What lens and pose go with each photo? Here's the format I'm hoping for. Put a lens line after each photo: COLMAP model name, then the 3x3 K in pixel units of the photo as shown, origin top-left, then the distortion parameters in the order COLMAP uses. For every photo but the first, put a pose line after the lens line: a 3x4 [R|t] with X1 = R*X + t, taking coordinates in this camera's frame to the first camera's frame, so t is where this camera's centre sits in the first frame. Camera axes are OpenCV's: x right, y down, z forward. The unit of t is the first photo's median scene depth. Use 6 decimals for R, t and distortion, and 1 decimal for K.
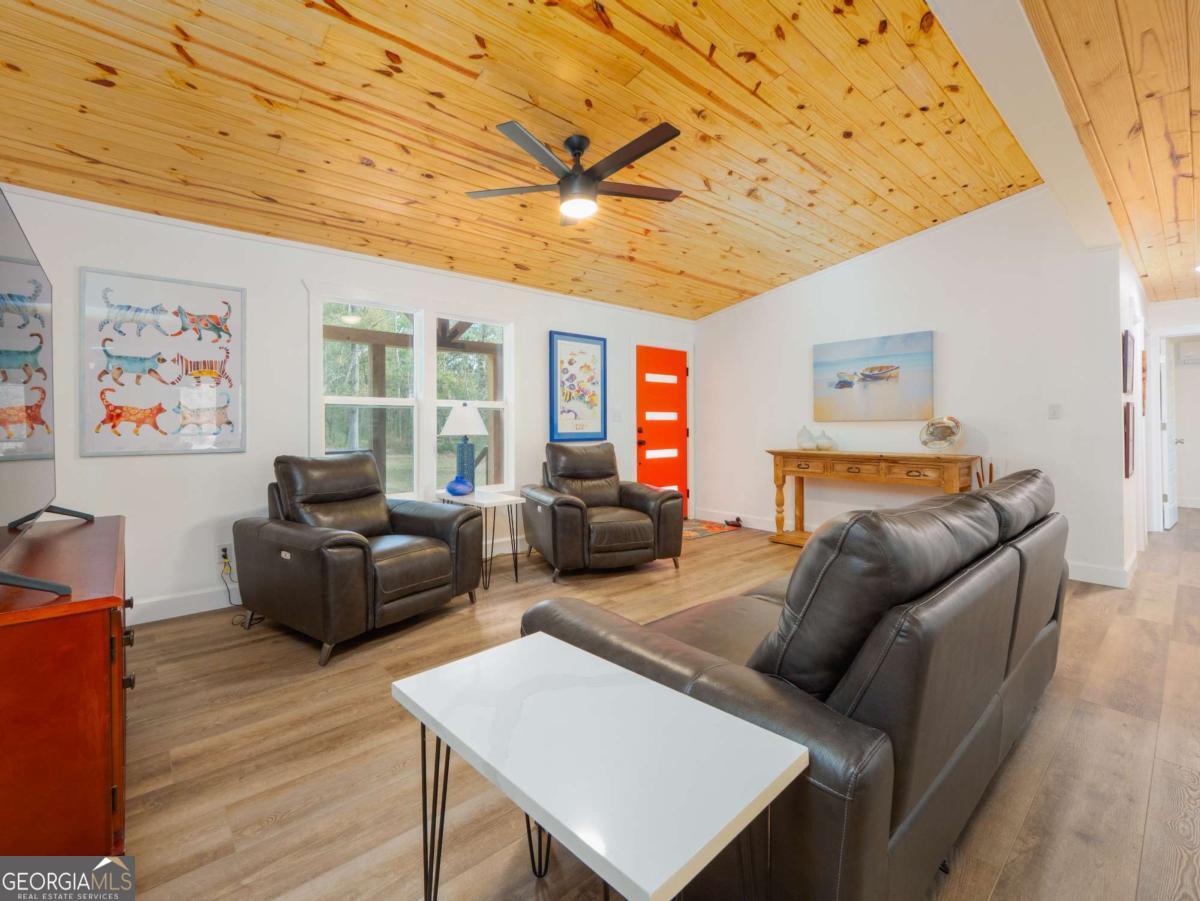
lens RADIAL K [[531.5, 0, 564.4], [0, 531.5, 422.9], [0, 0, 1]] dist [-0.001532, -0.001107]
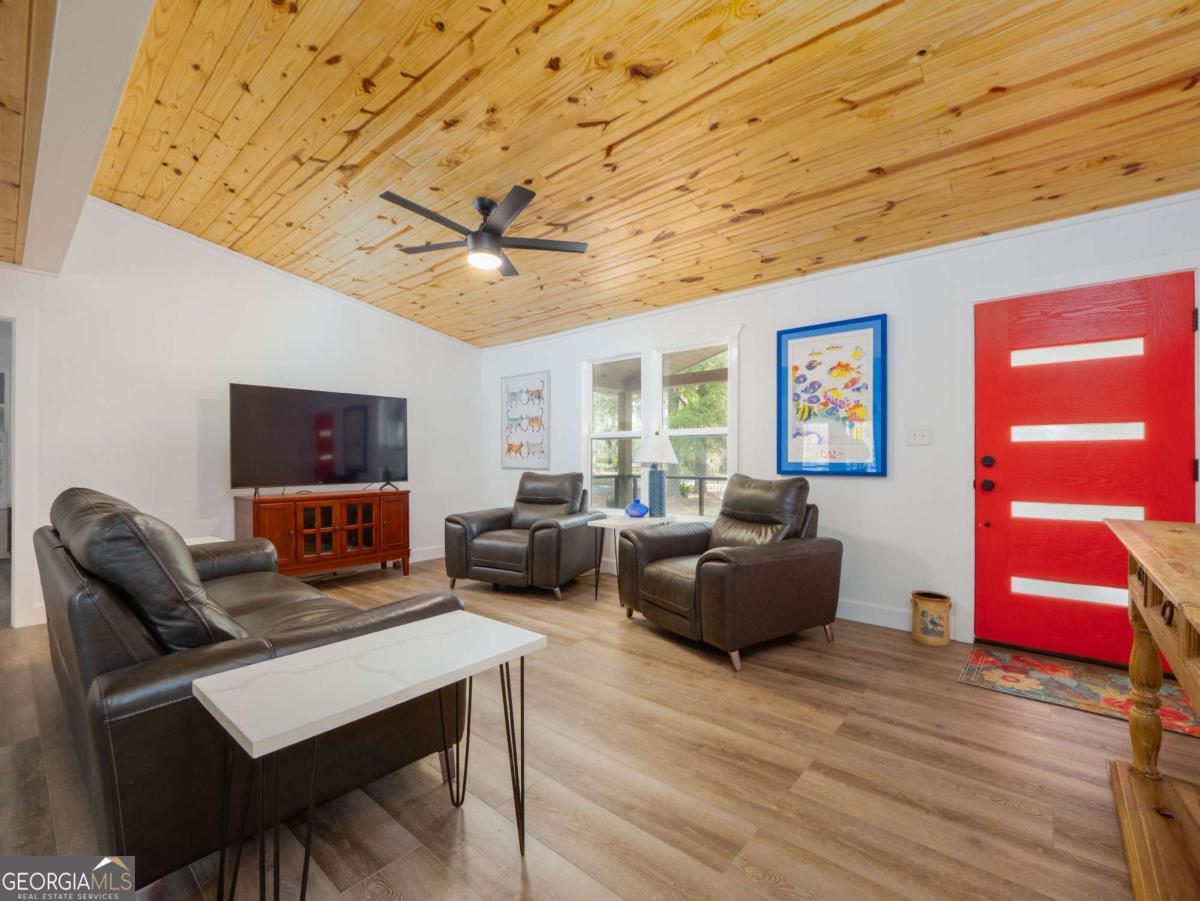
lens RADIAL K [[508.3, 0, 596.8], [0, 508.3, 456.6], [0, 0, 1]] dist [0.000396, 0.000147]
pose [[0.179880, -0.000964, -0.983688, 0.660345], [0.002078, 0.999998, -0.000600, 0.010264], [0.983686, -0.001936, 0.179881, 0.599980]]
